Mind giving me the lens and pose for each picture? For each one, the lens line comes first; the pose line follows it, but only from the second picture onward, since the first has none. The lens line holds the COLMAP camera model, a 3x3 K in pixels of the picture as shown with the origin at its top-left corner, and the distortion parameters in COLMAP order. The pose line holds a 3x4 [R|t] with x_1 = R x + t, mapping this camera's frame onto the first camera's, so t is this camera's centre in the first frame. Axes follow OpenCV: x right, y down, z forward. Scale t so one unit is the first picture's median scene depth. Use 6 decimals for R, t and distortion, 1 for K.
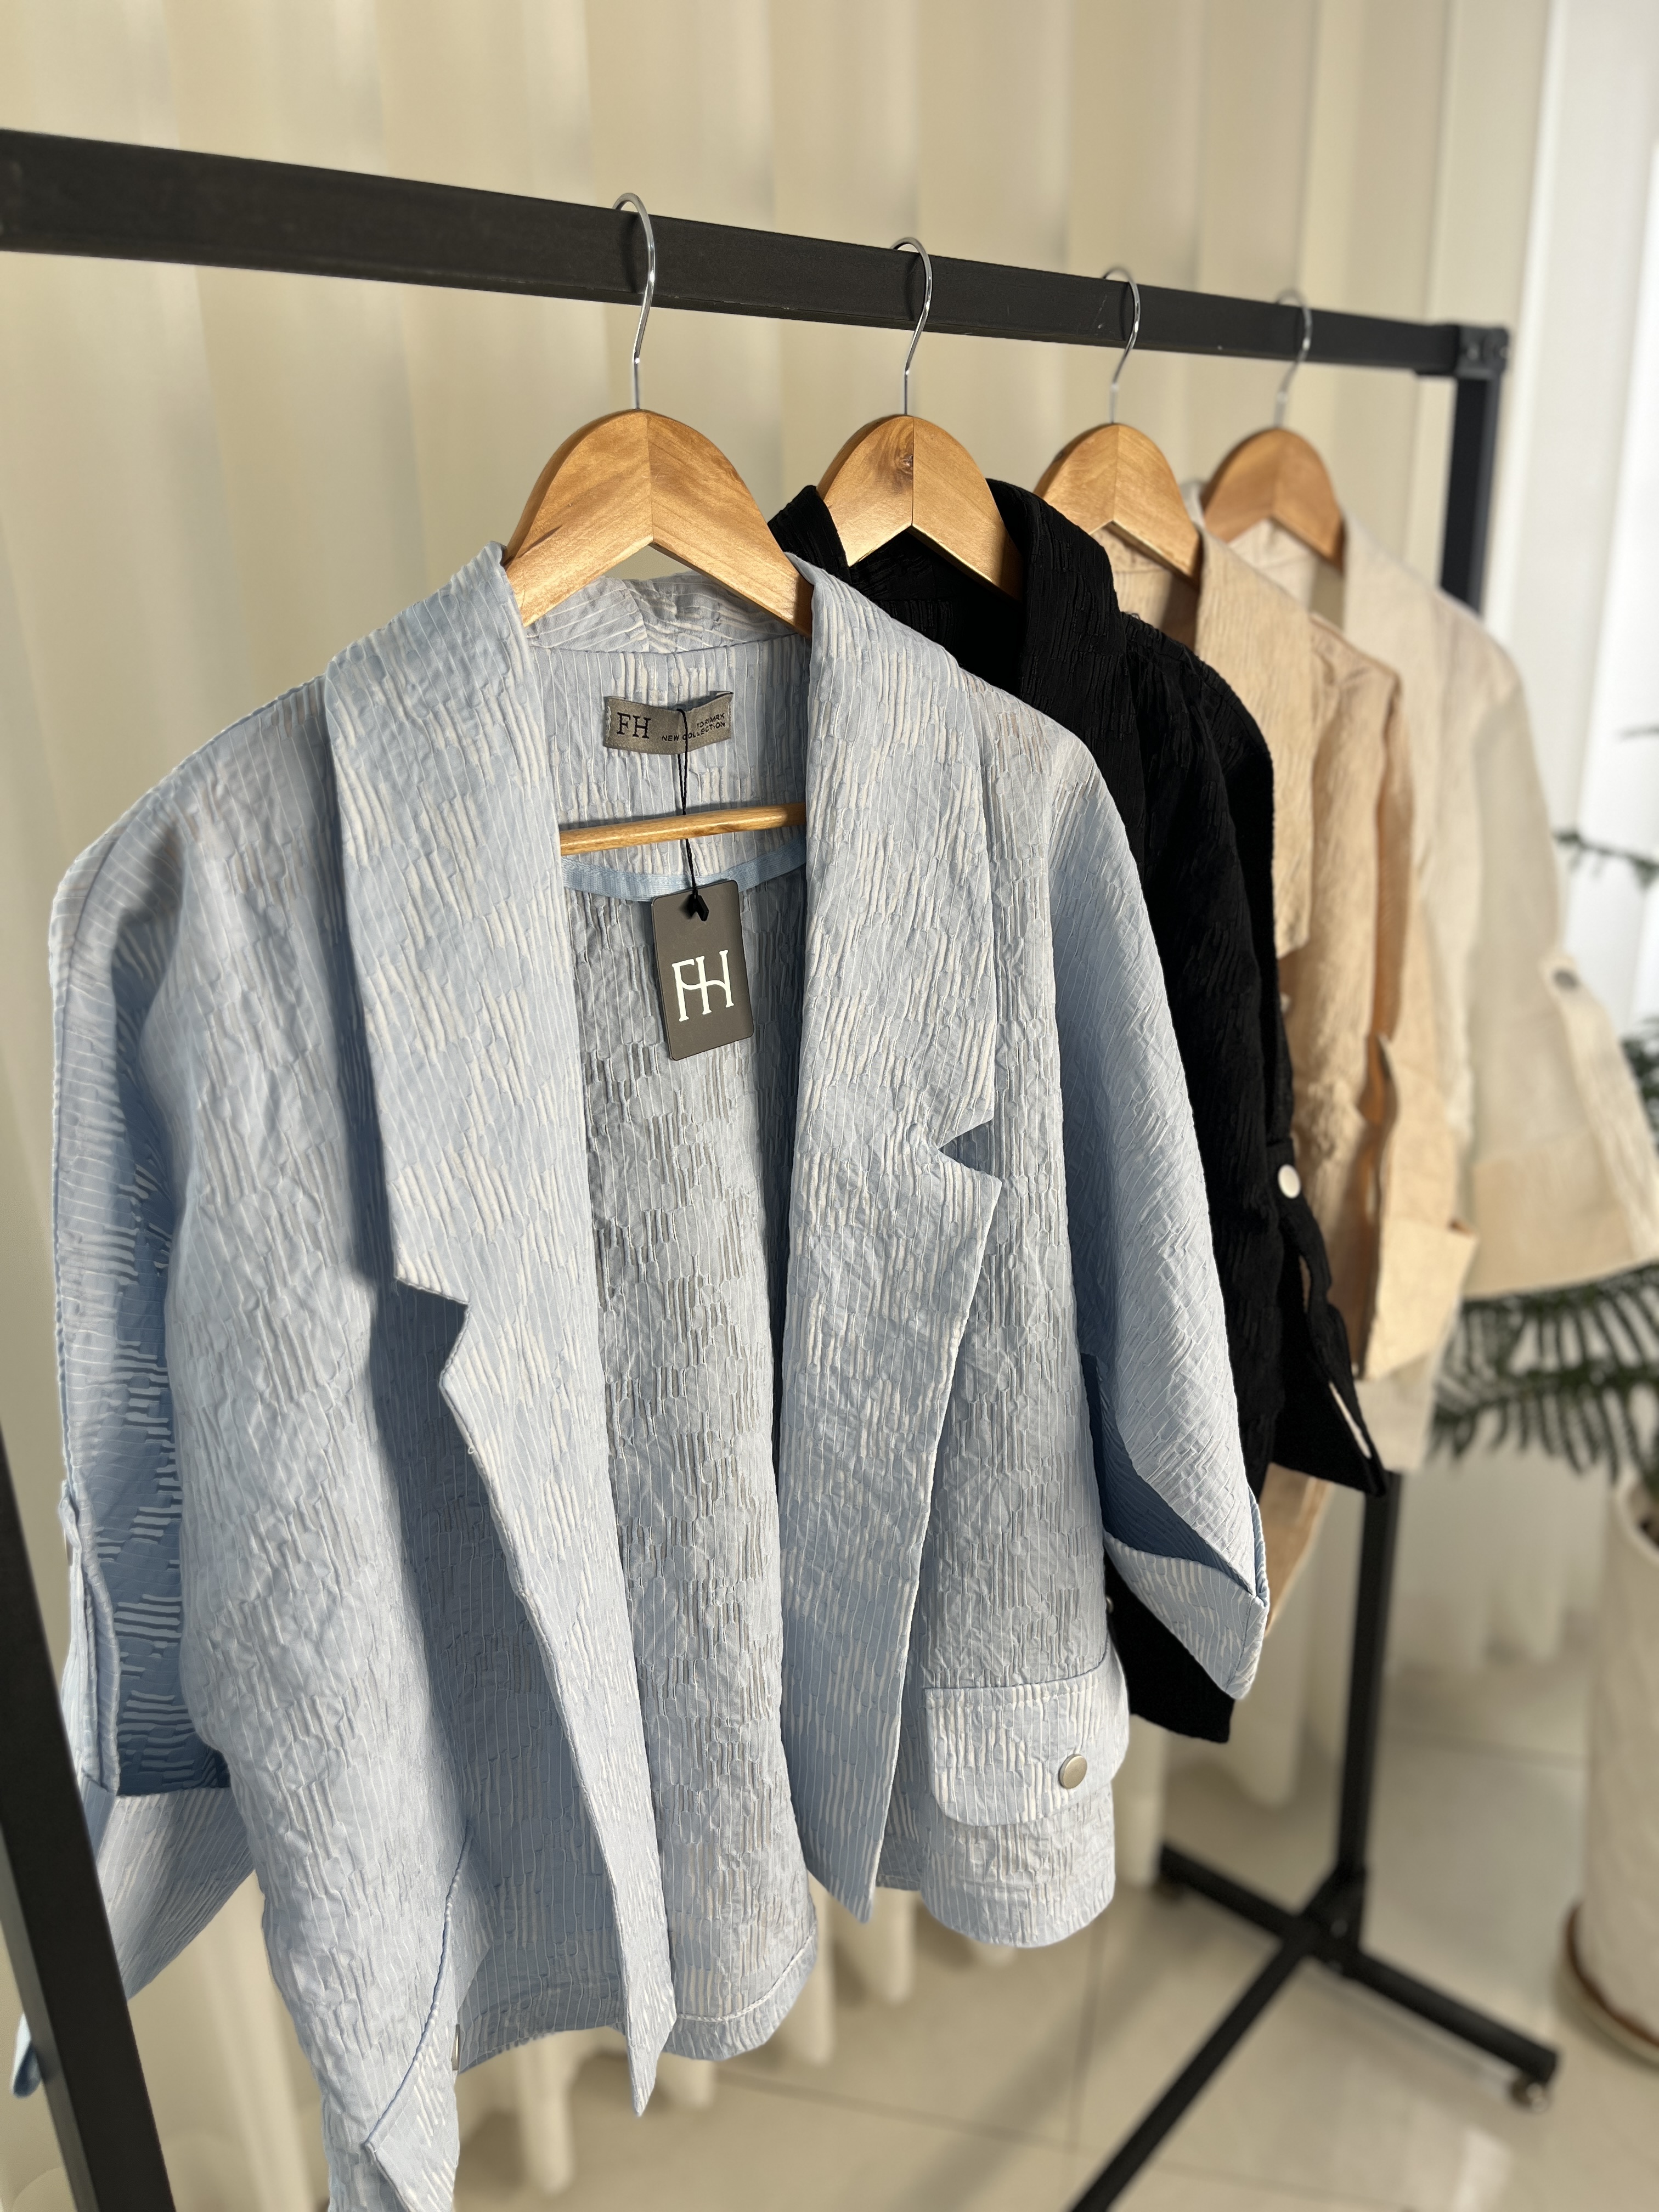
lens RADIAL K [[1713.9, 0, 827.0], [0, 1713.9, 1110.1], [0, 0, 1]] dist [0.050478, -0.079910]
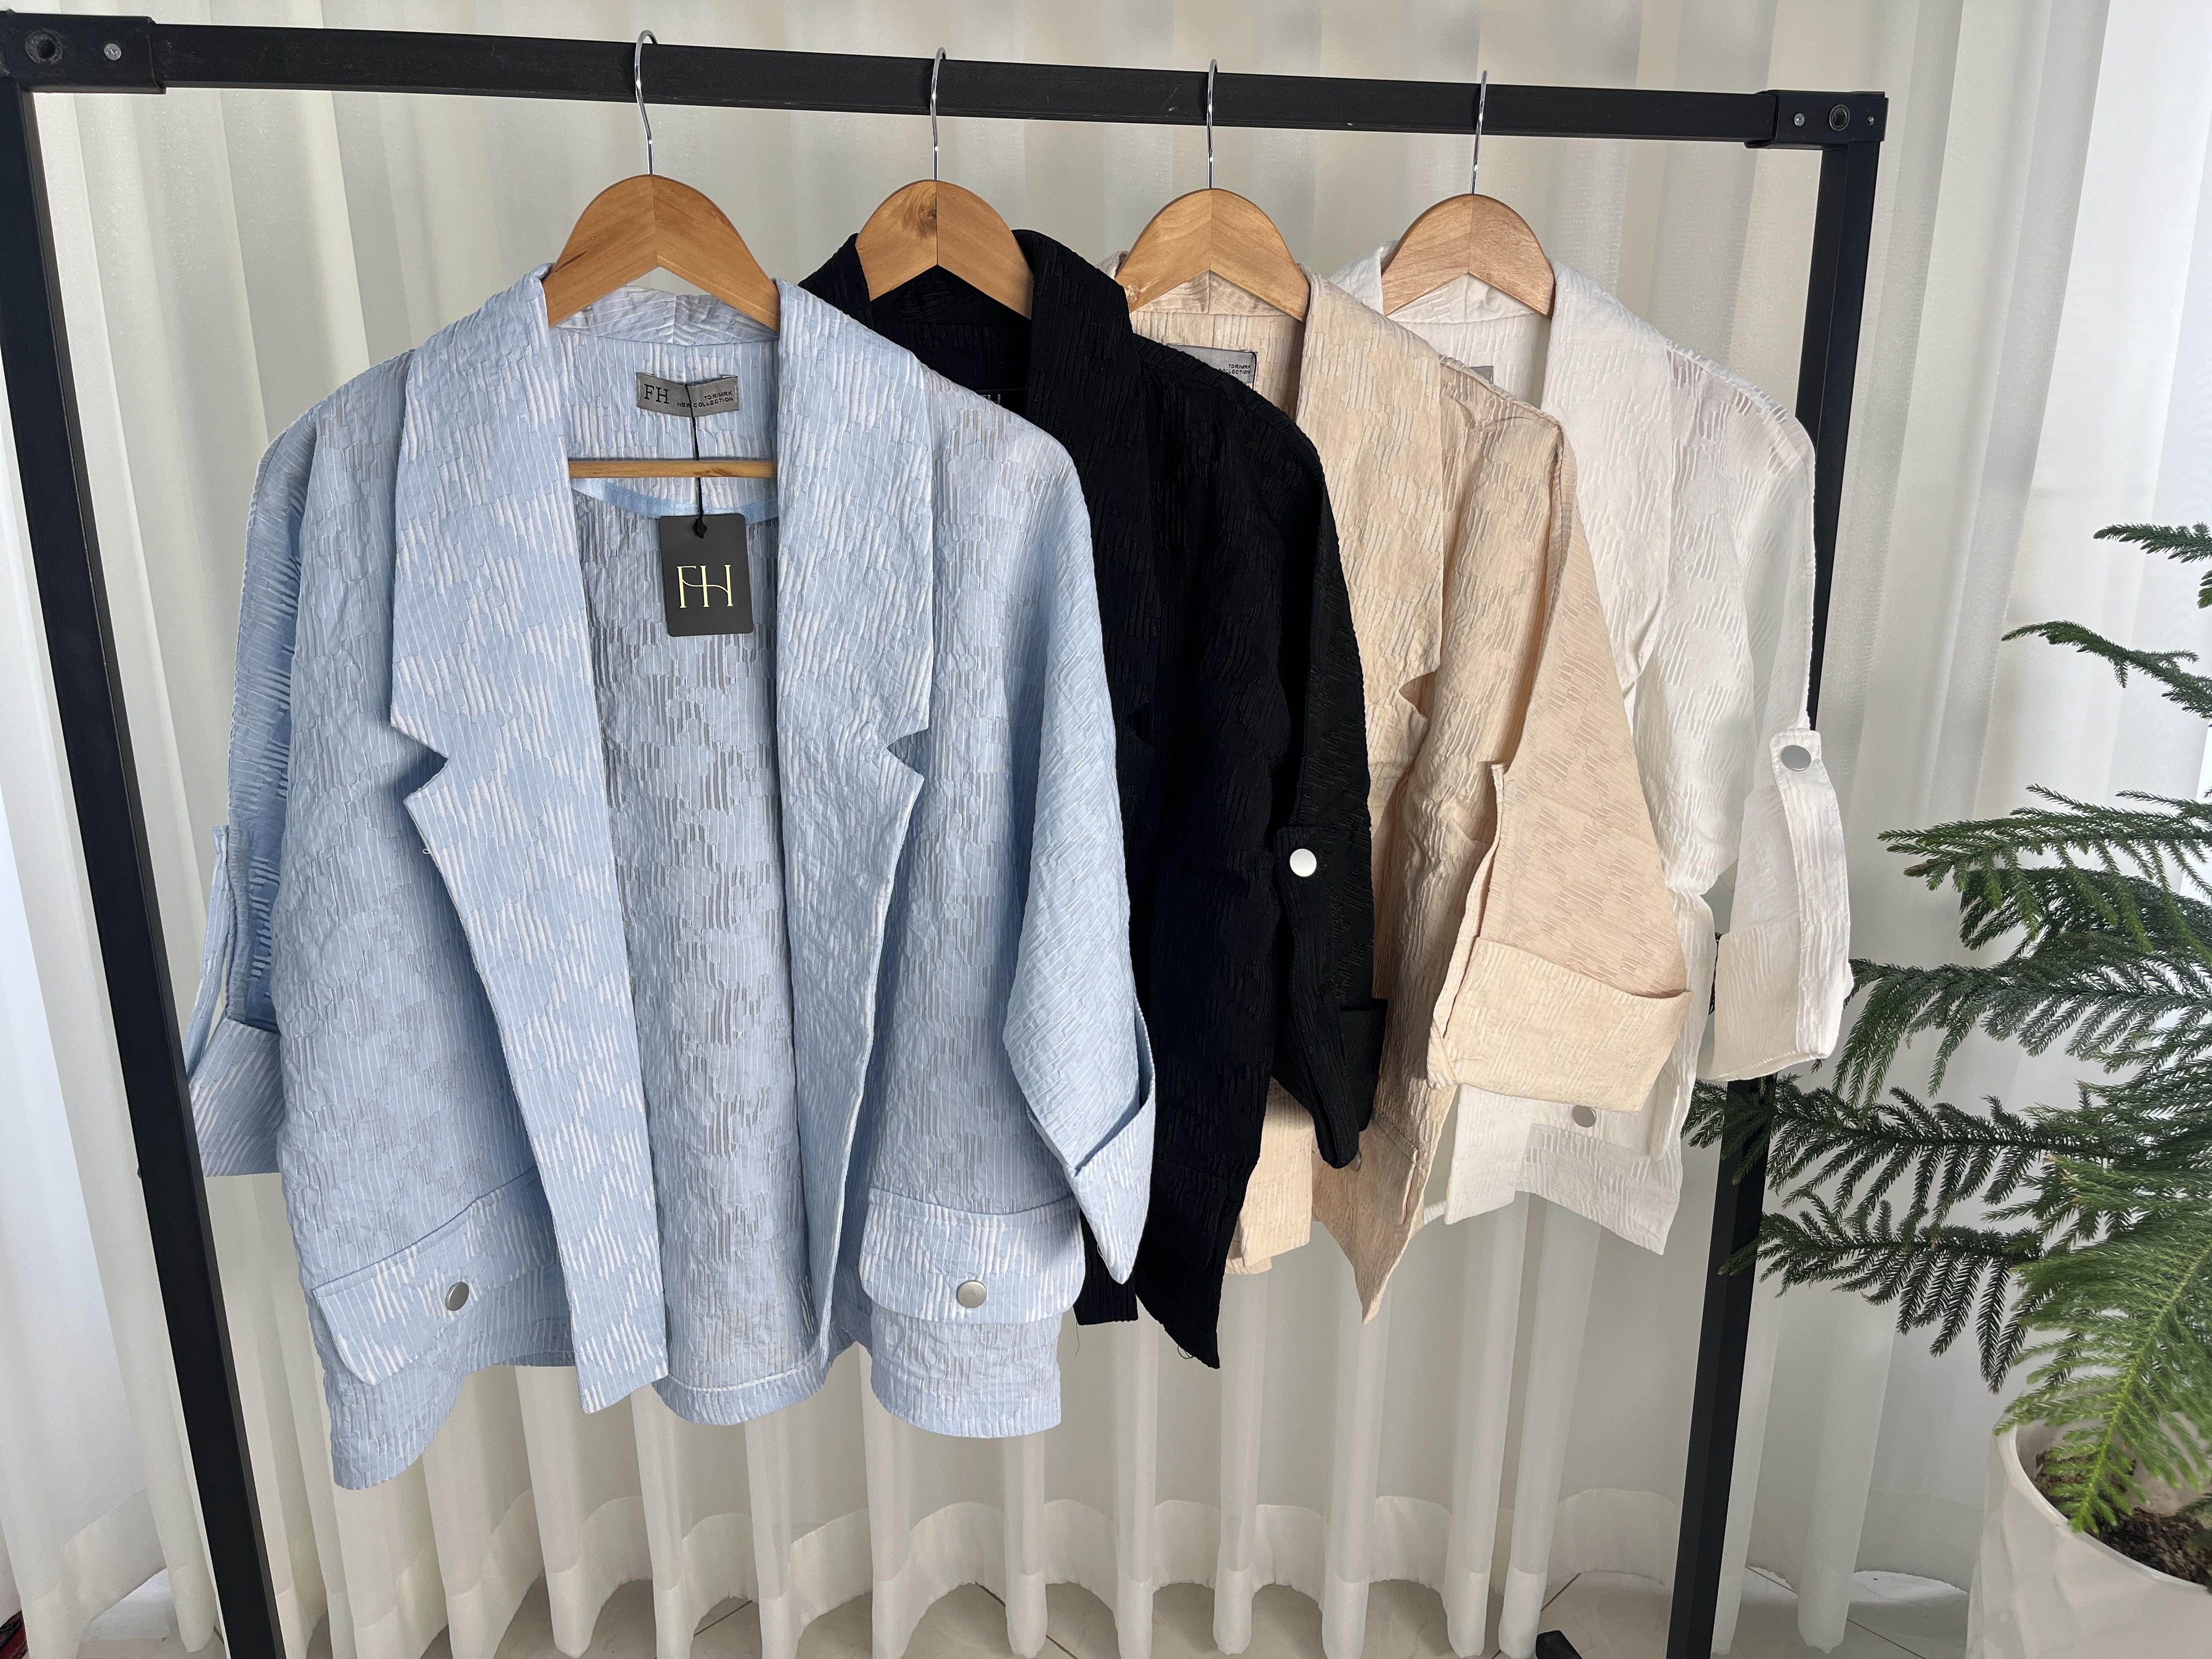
lens RADIAL K [[1713.9, 0, 1114.7], [0, 1713.9, 833.7], [0, 0, 1]] dist [0.050478, -0.079910]
pose [[0.859172, 0.164831, -0.484412, 0.857660], [-0.187305, 0.982300, 0.002037, 0.053853], [0.476173, 0.088983, 0.874838, -0.033292]]
